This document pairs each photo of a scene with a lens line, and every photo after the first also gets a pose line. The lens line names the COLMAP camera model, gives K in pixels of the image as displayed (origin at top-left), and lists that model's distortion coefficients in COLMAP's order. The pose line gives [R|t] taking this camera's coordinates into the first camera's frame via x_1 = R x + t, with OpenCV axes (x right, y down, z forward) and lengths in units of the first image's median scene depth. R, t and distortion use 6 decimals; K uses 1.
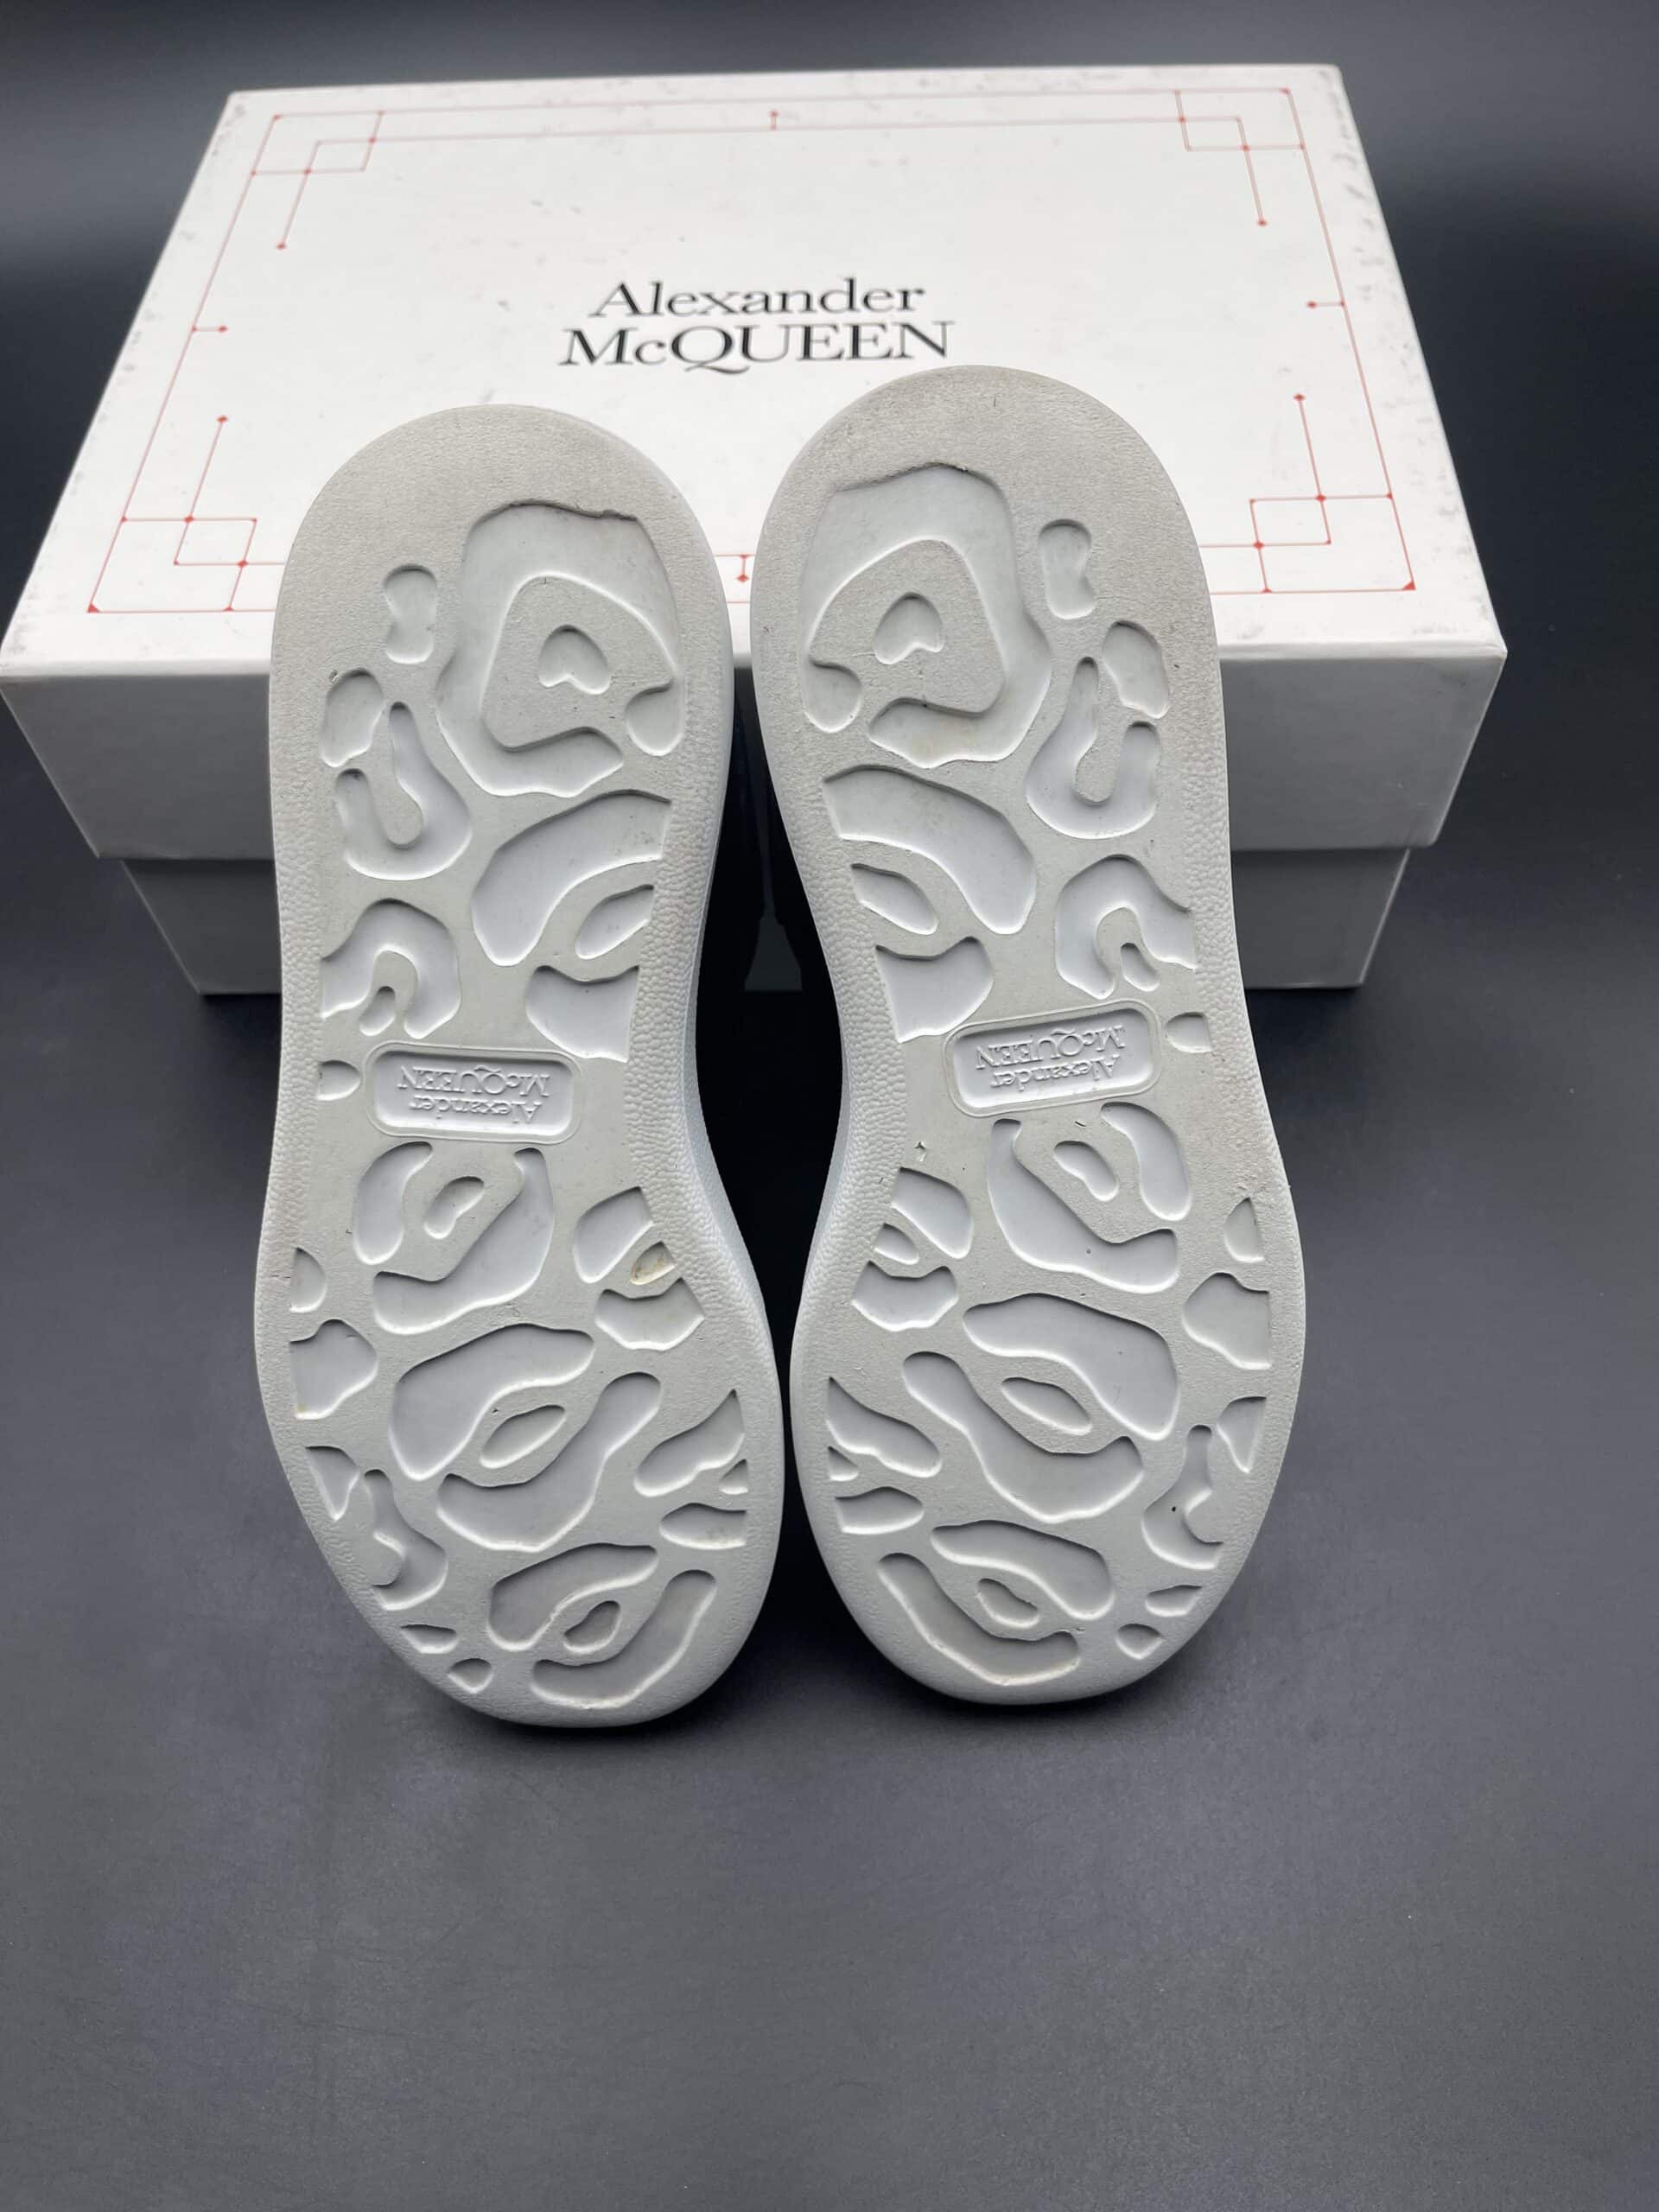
lens RADIAL K [[1723.0, 0, 841.4], [0, 1723.0, 1194.9], [0, 0, 1]] dist [0.046519, -0.099489]
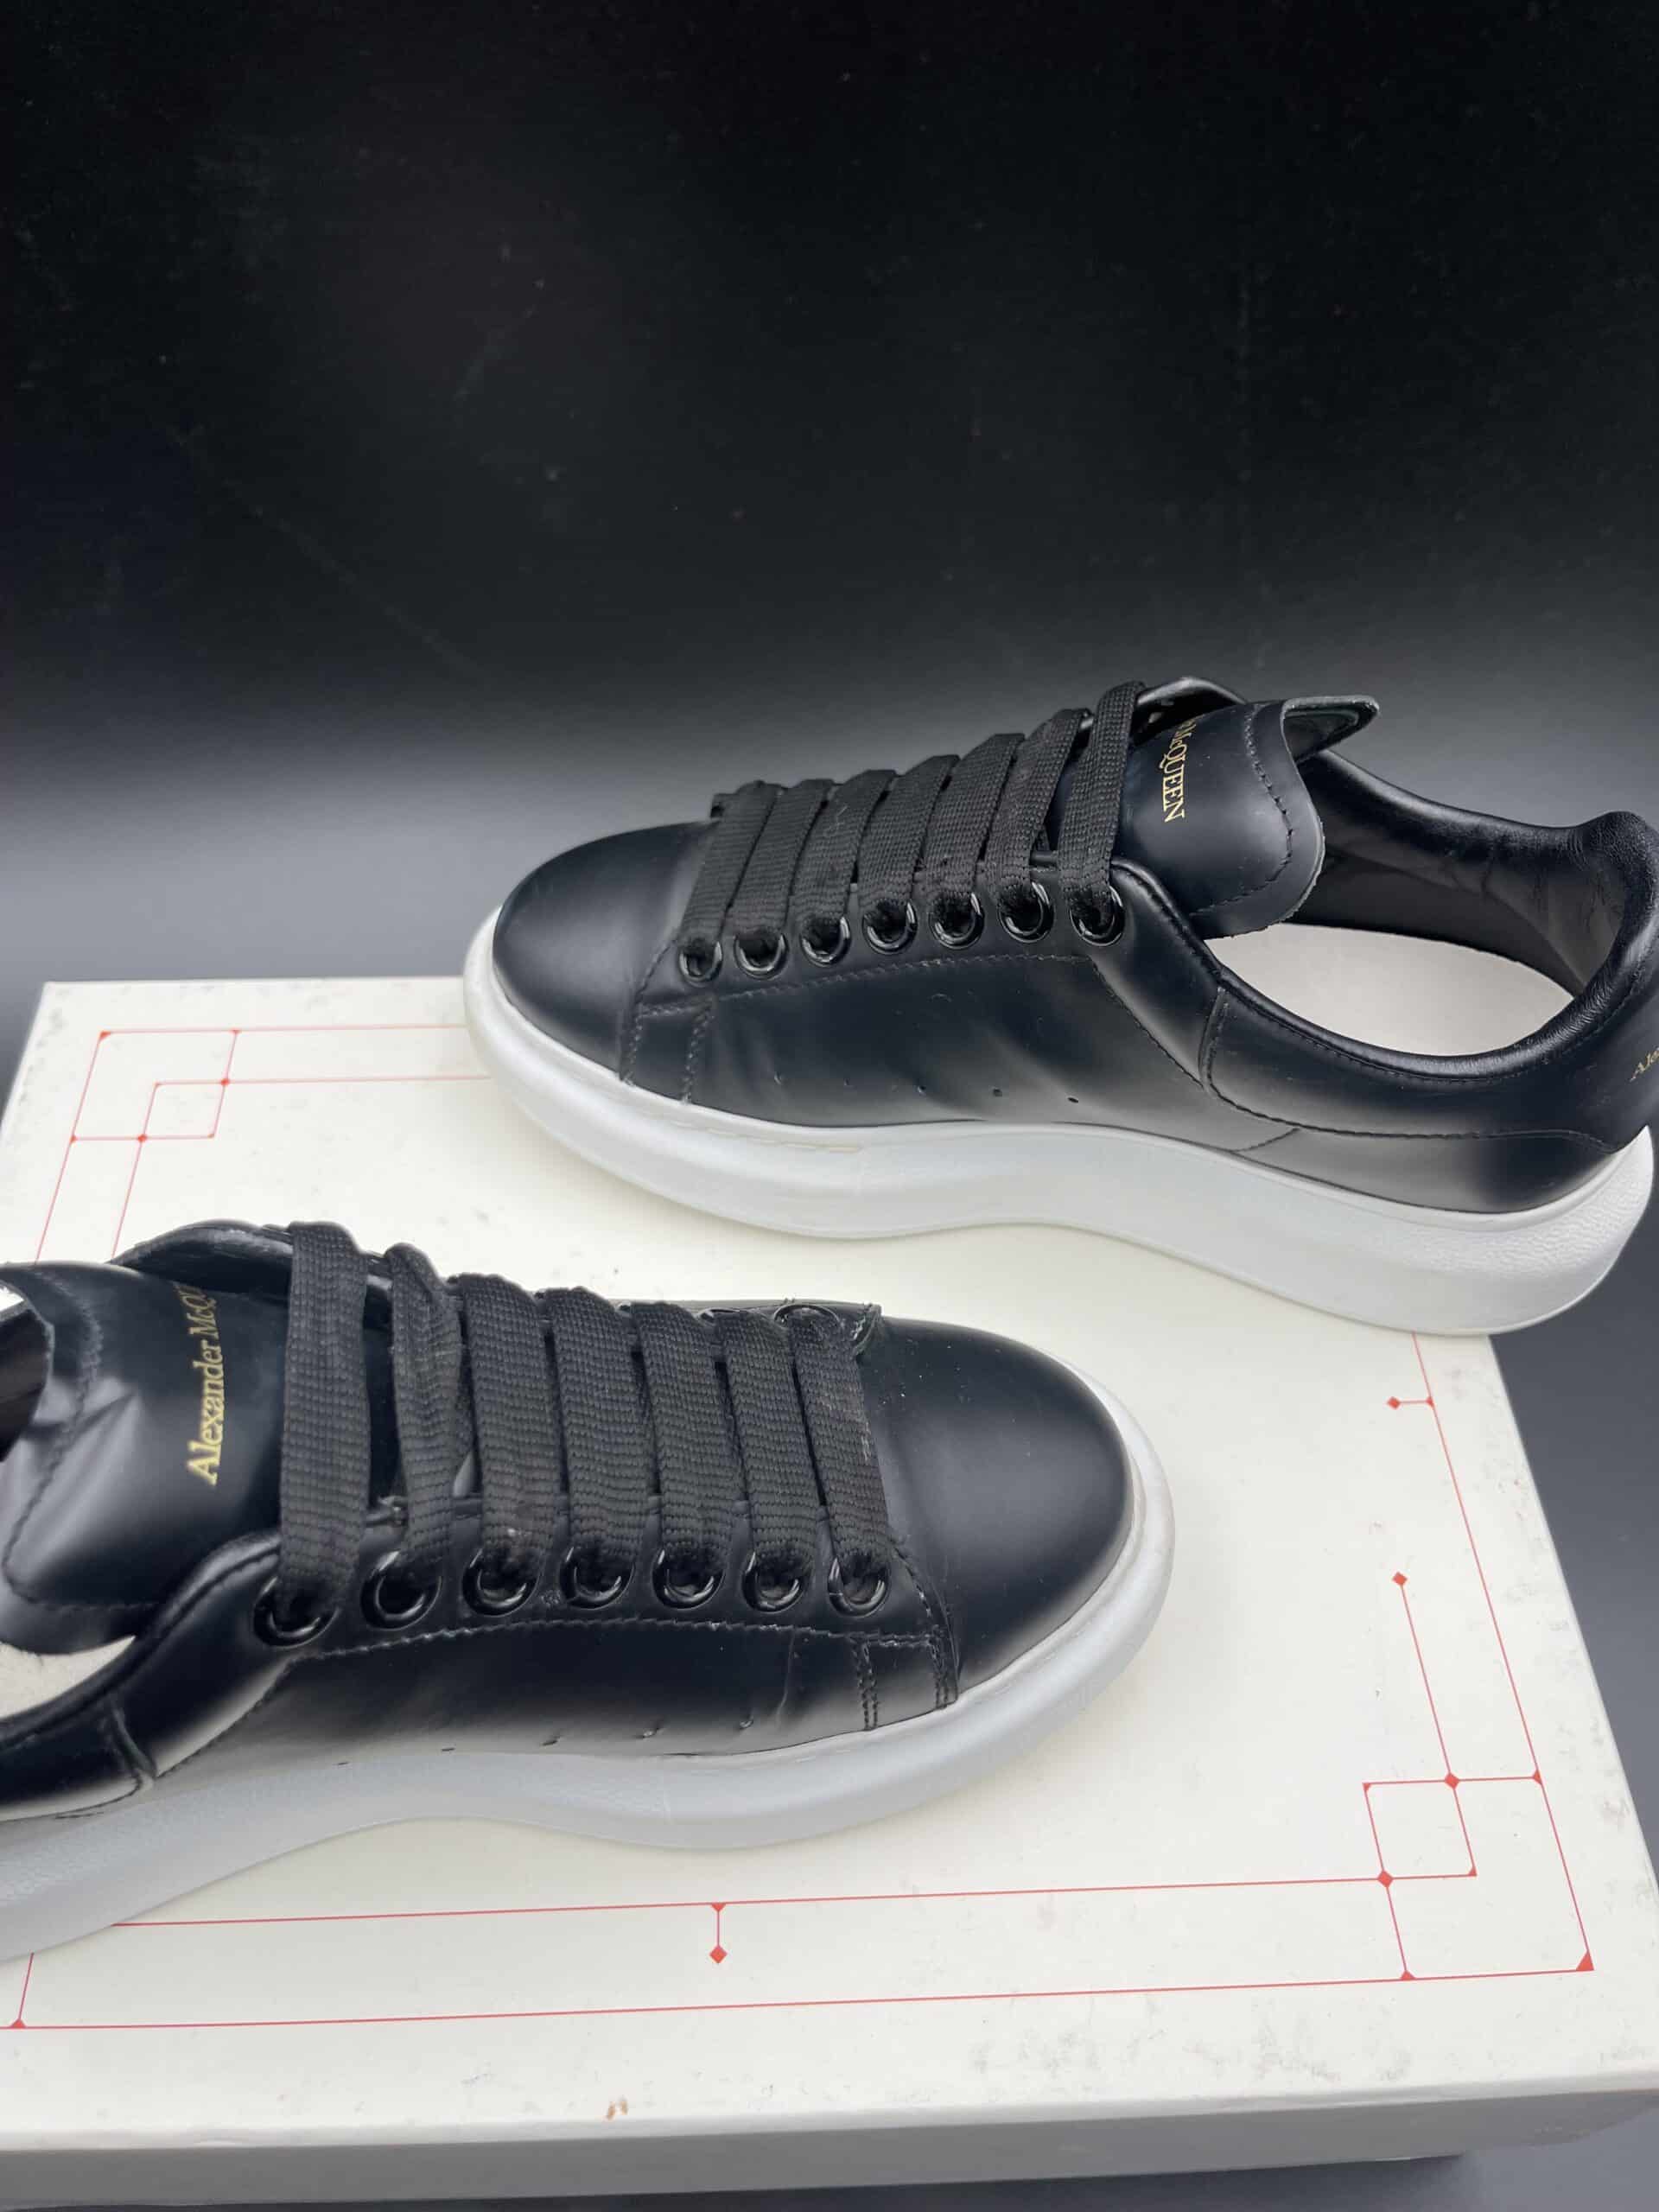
lens RADIAL K [[1723.0, 0, 833.1], [0, 1723.0, 1123.5], [0, 0, 1]] dist [0.046519, -0.099489]
pose [[0.997501, -0.015608, 0.068911, -0.046815], [0.022461, 0.994752, -0.099821, -0.567843], [-0.066992, 0.101119, 0.992616, 0.191358]]
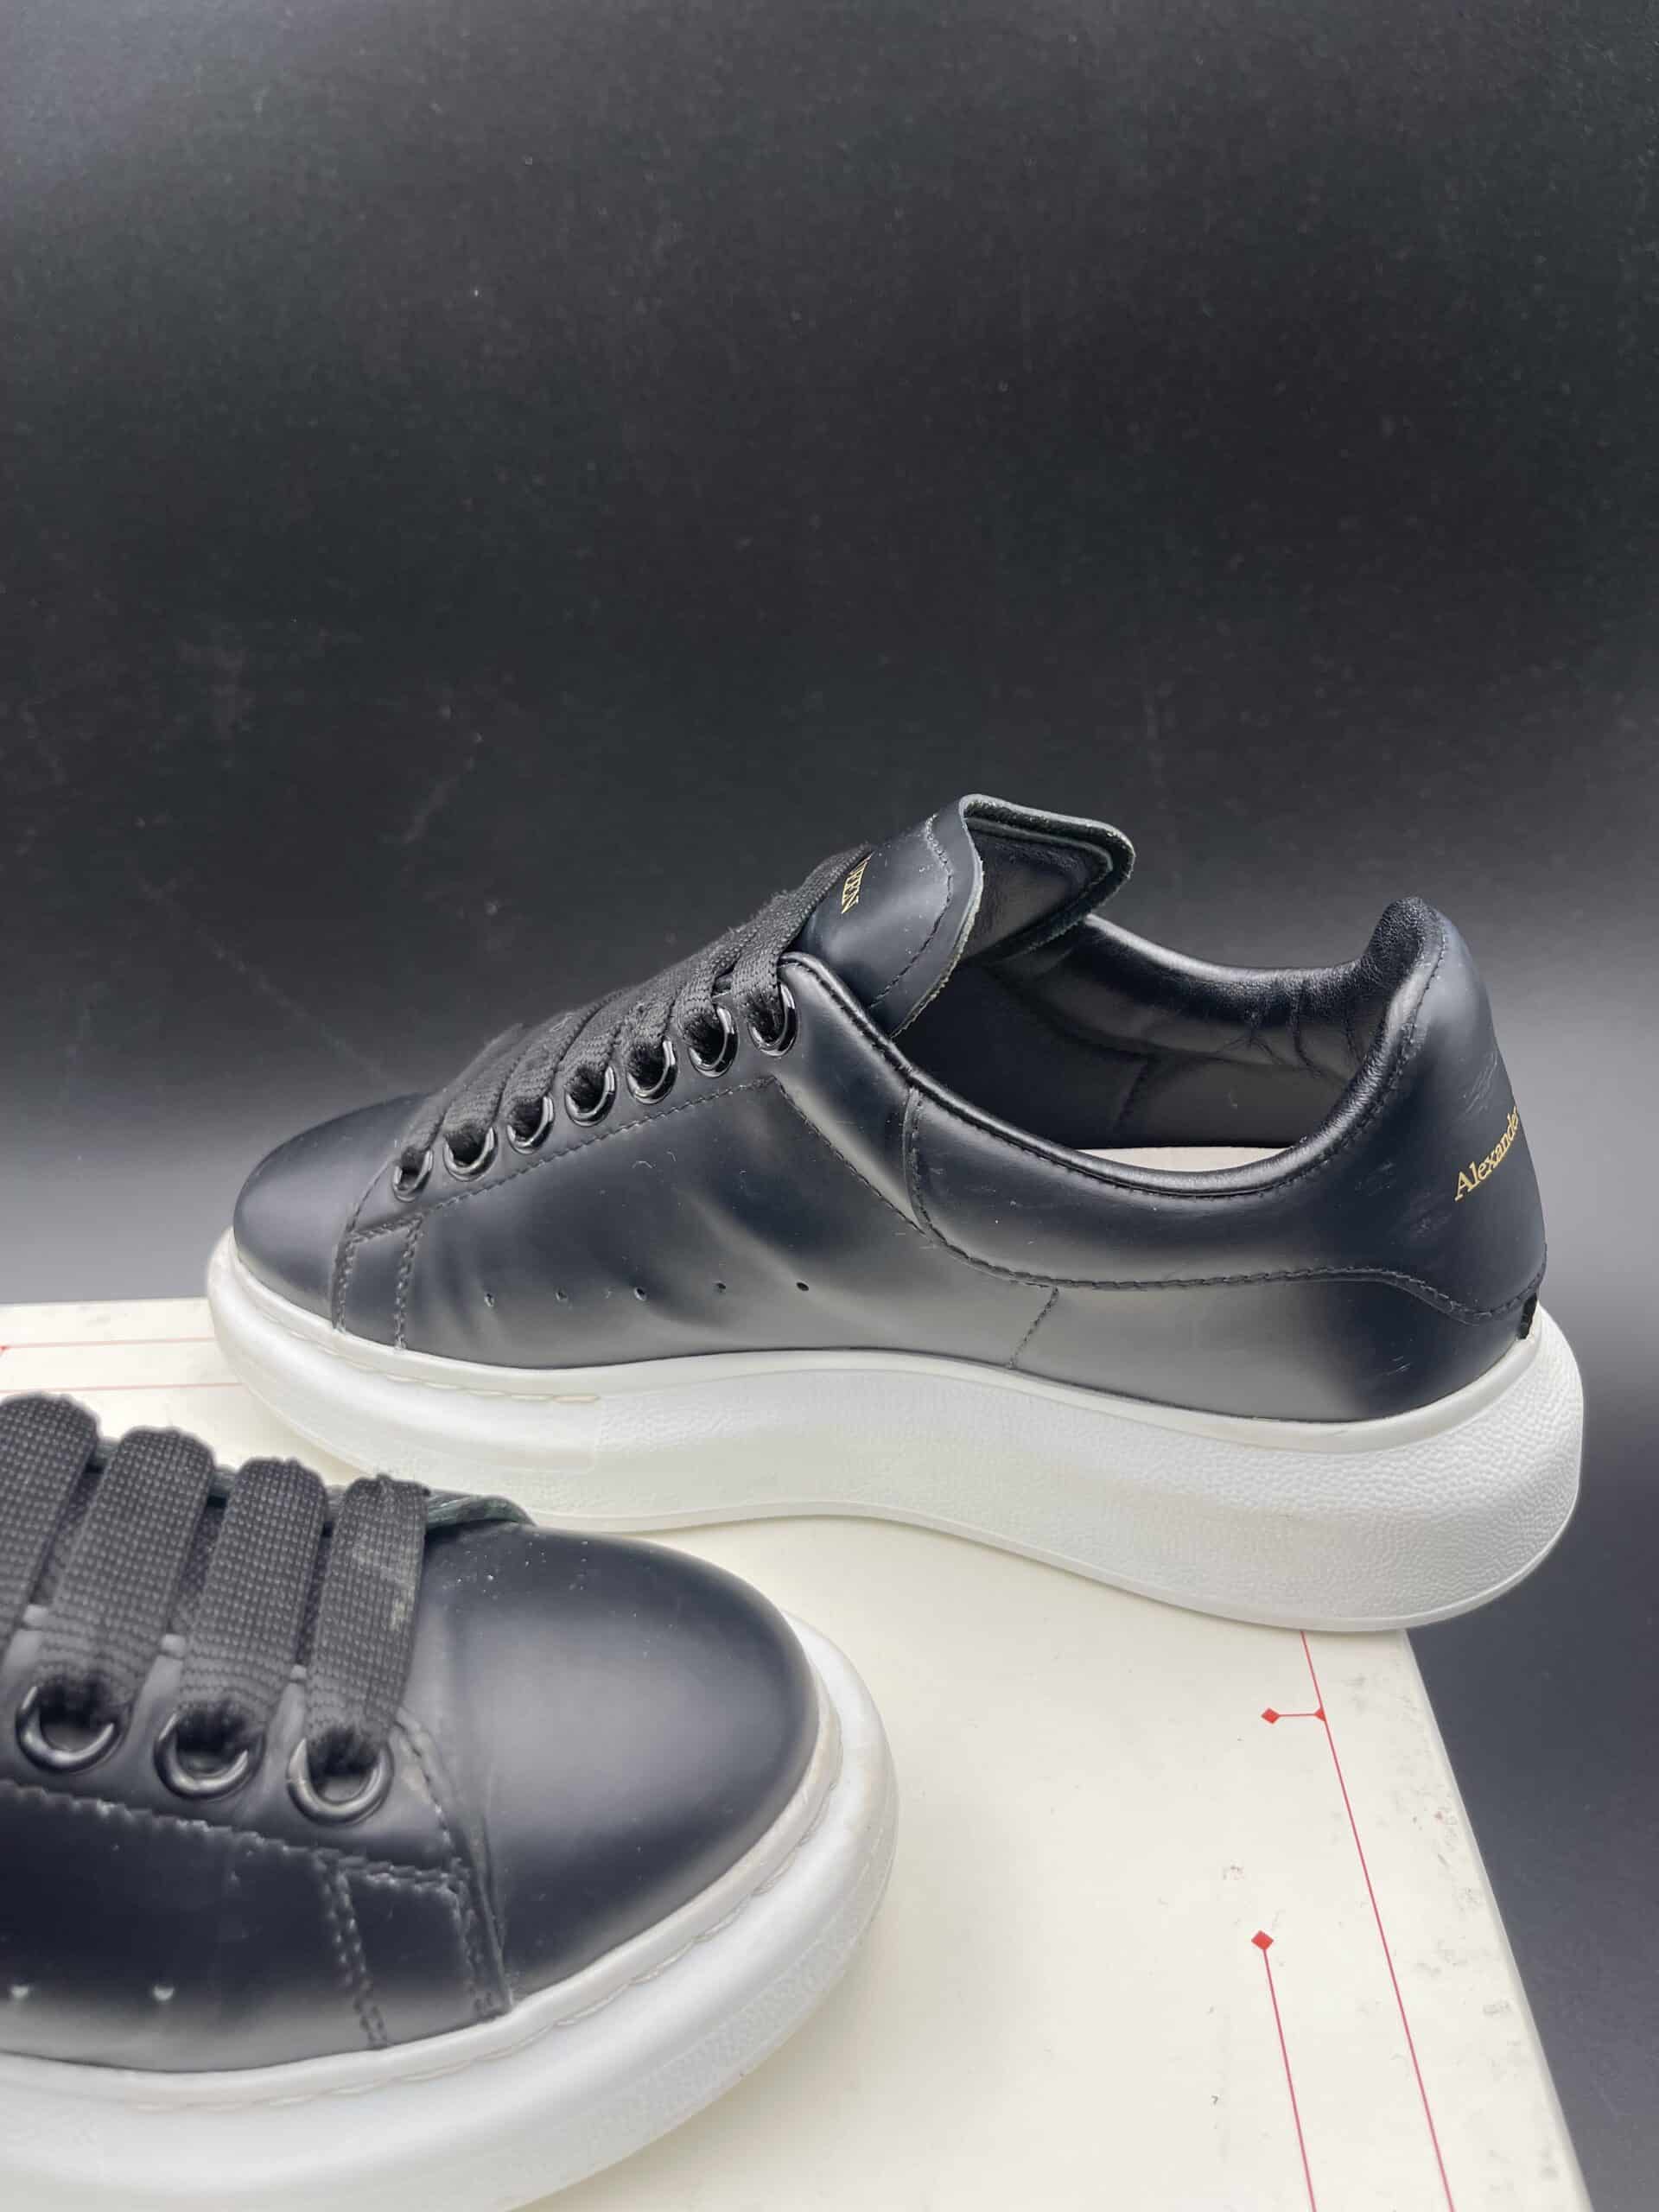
lens RADIAL K [[1723.0, 0, 808.9], [0, 1723.0, 1107.4], [0, 0, 1]] dist [0.046519, -0.099489]
pose [[0.997813, -0.029077, -0.059353, 0.152154], [-0.003638, 0.872501, -0.488598, -0.401324], [0.065993, 0.487746, 0.870488, 0.354414]]
